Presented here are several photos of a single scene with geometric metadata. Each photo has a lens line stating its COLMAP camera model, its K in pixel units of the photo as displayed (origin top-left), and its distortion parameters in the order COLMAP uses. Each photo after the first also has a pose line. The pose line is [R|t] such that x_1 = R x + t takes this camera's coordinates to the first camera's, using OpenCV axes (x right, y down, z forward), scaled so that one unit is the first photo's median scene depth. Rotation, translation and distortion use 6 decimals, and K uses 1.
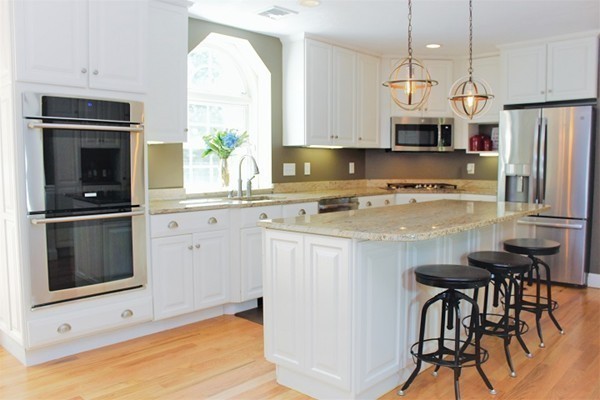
lens RADIAL K [[500.8, 0, 300.0], [0, 500.8, 200.0], [0, 0, 1]] dist [-0.164937, 0.169835]
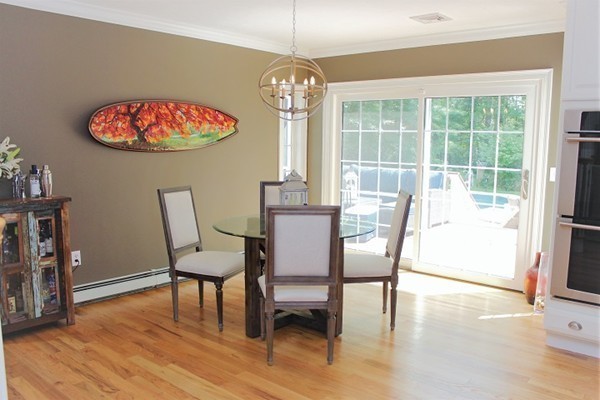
lens RADIAL K [[500.8, 0, 300.0], [0, 500.8, 200.0], [0, 0, 1]] dist [-0.164937, 0.169835]
pose [[0.084875, 0.123565, -0.988700, 0.503442], [-0.088407, 0.989301, 0.116051, -0.086025], [0.992462, 0.077558, 0.094891, 0.270064]]
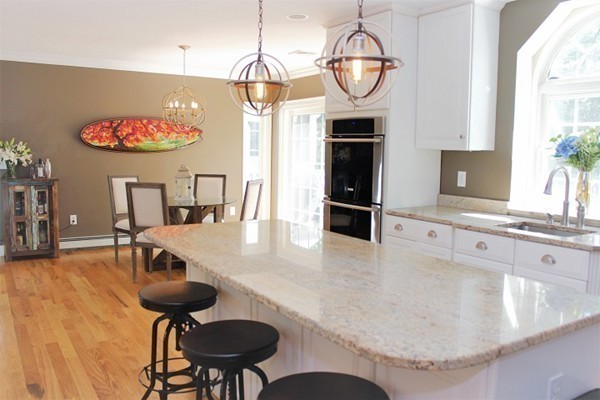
lens RADIAL K [[500.8, 0, 300.0], [0, 500.8, 200.0], [0, 0, 1]] dist [-0.164937, 0.169835]
pose [[-0.202287, 0.096917, -0.974519, 1.003916], [-0.092568, 0.988744, 0.117546, -0.139981], [0.974942, 0.113988, -0.191039, 1.190595]]
